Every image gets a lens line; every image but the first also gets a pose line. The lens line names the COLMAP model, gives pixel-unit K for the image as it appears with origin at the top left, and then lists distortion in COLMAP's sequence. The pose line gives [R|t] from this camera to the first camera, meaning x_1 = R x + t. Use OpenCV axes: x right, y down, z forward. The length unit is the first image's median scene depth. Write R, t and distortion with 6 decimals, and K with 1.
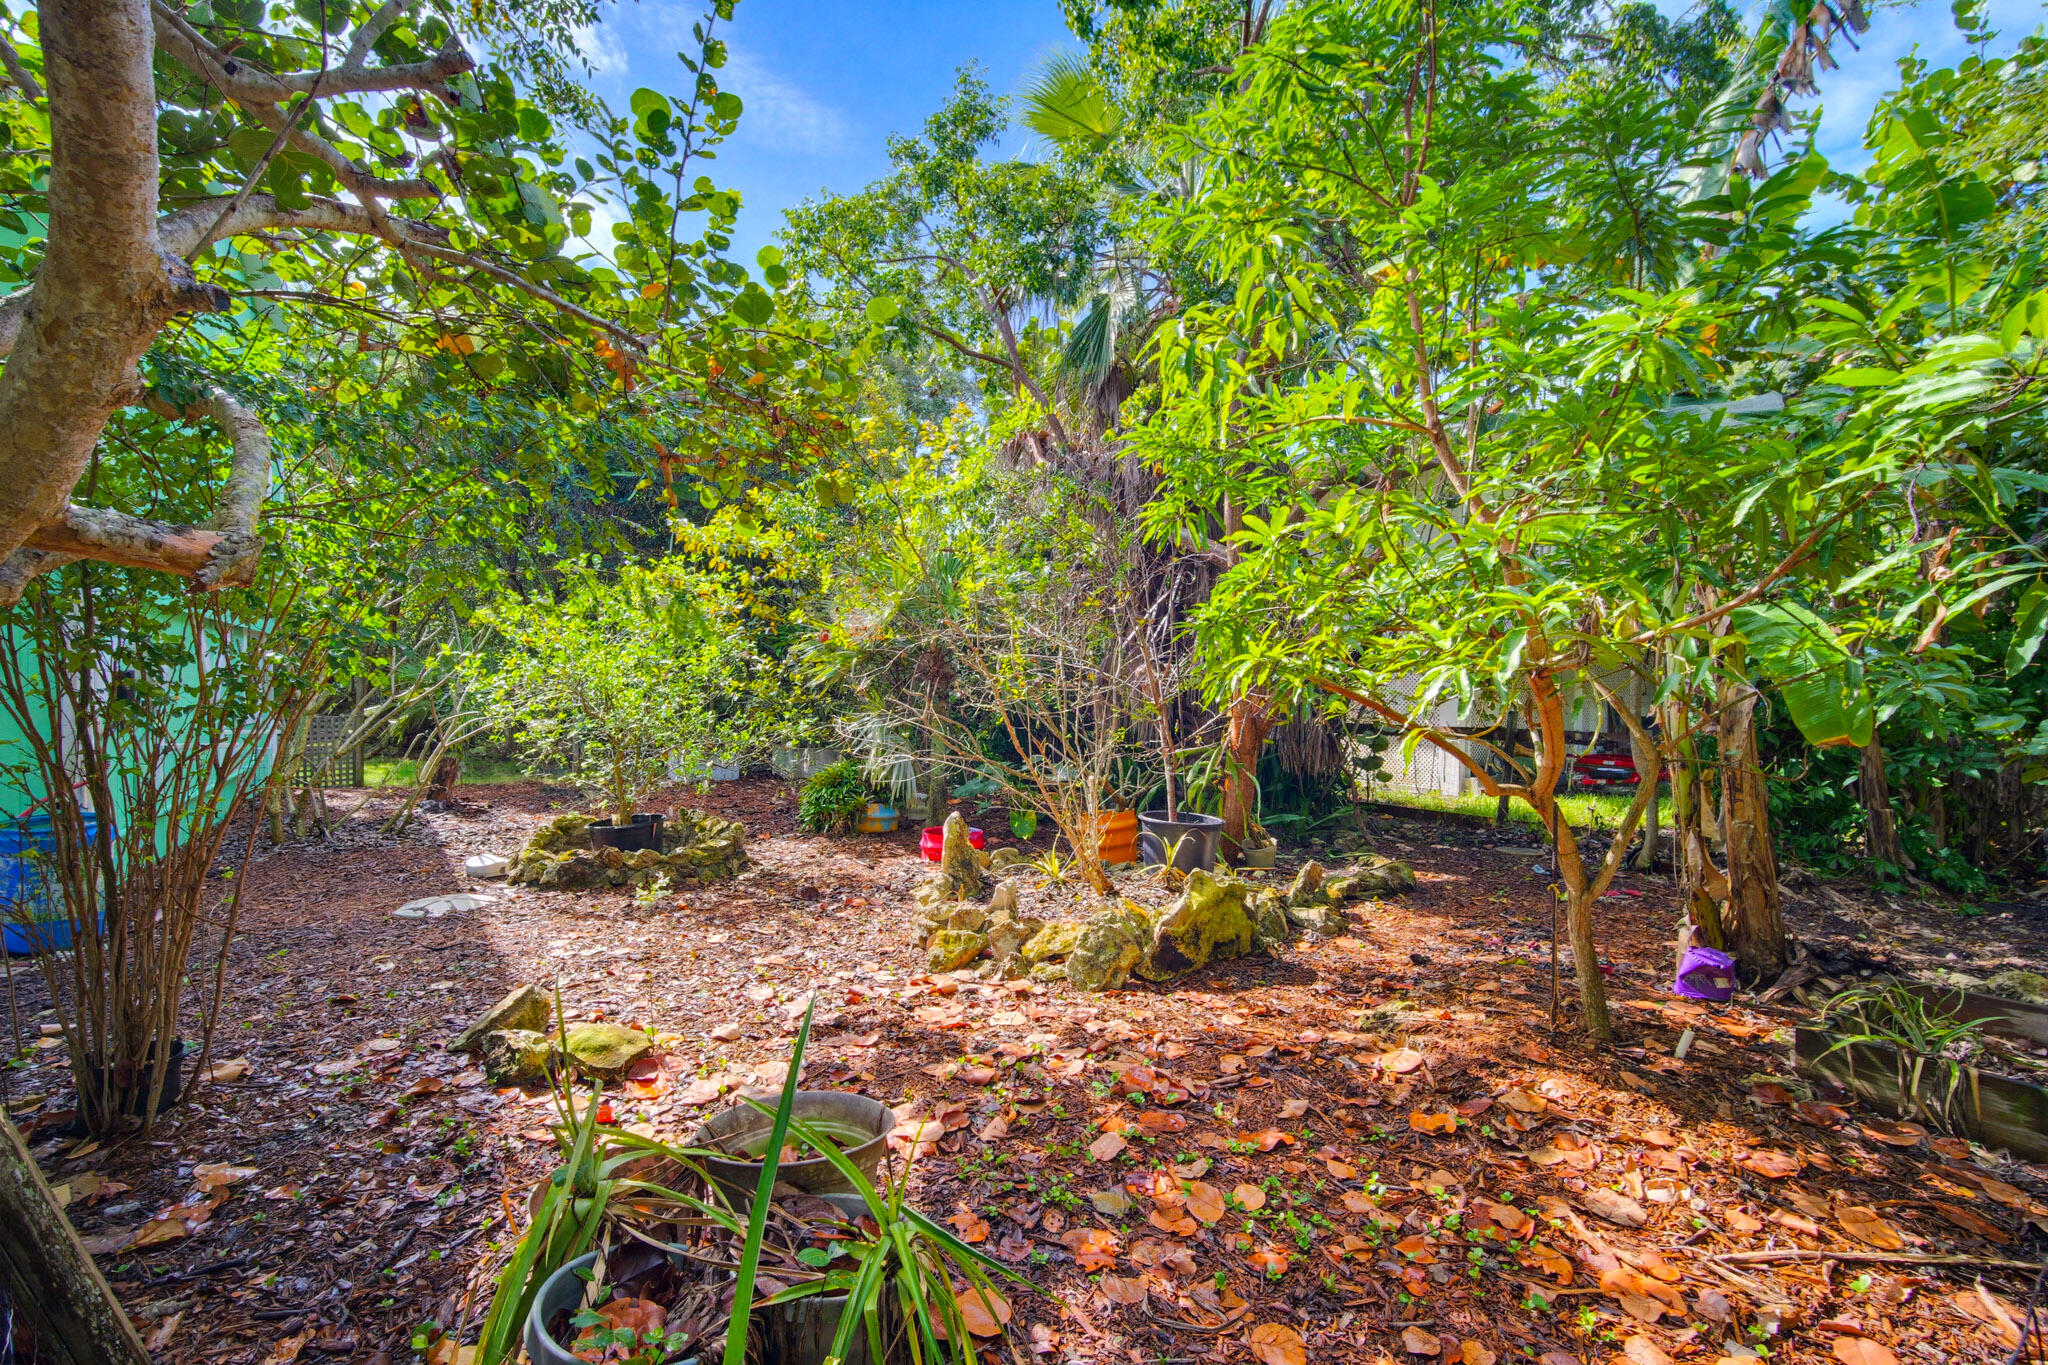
lens RADIAL K [[898.1, 0, 1014.0], [0, 898.1, 690.4], [0, 0, 1]] dist [-0.002378, 0.000085]
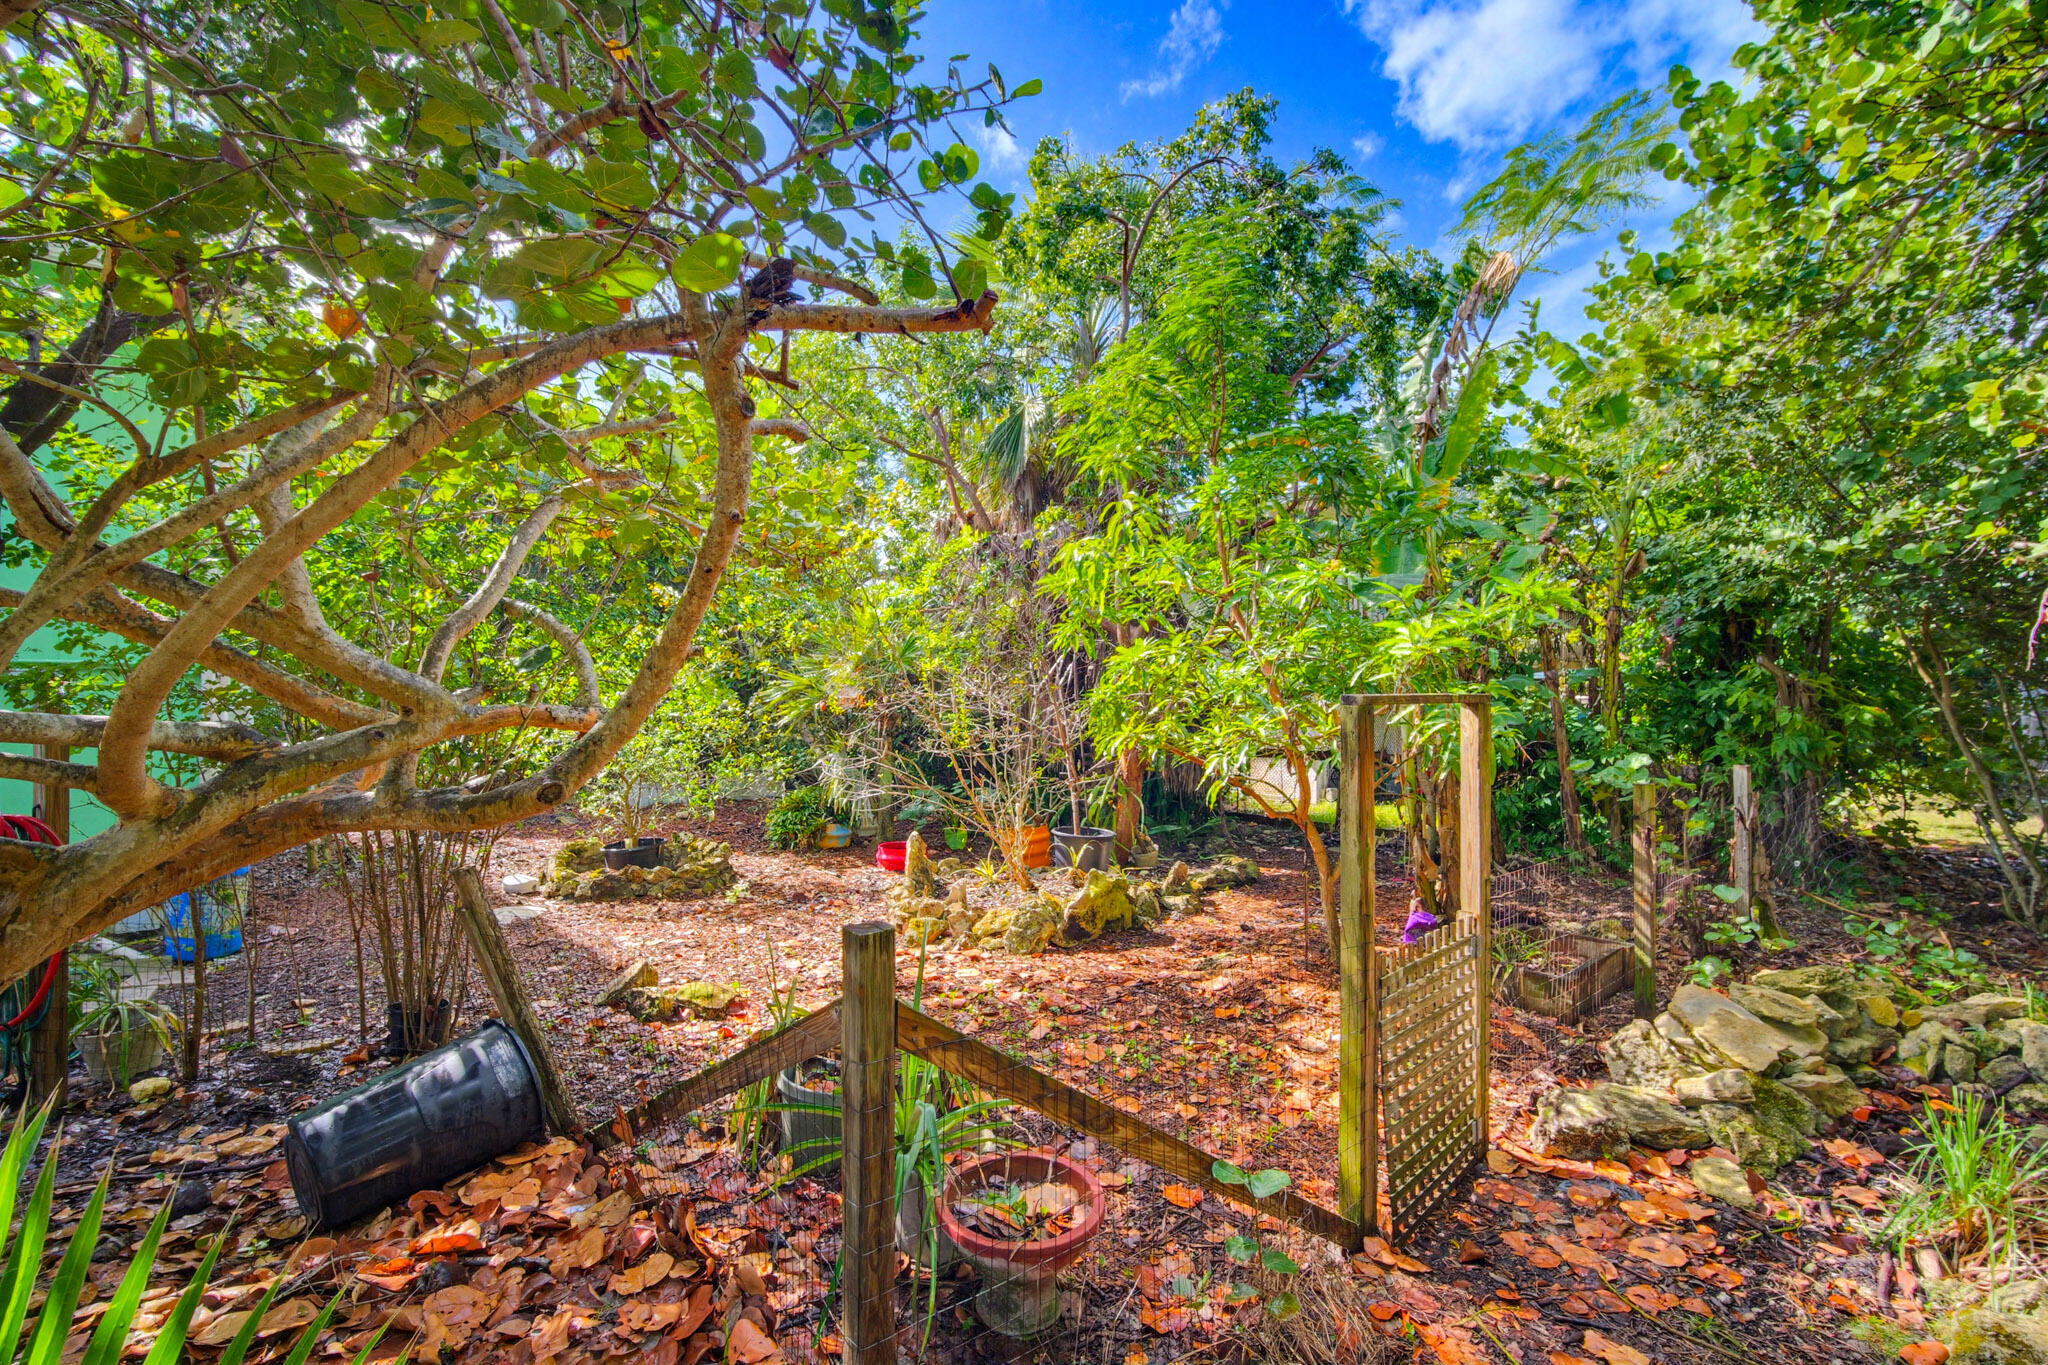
lens RADIAL K [[898.1, 0, 1025.4], [0, 898.1, 675.9], [0, 0, 1]] dist [-0.002378, 0.000085]
pose [[0.993316, -0.003207, 0.115386, -0.061052], [0.006117, 0.999672, -0.024880, -0.066188], [-0.115269, 0.025419, 0.993009, -0.373655]]
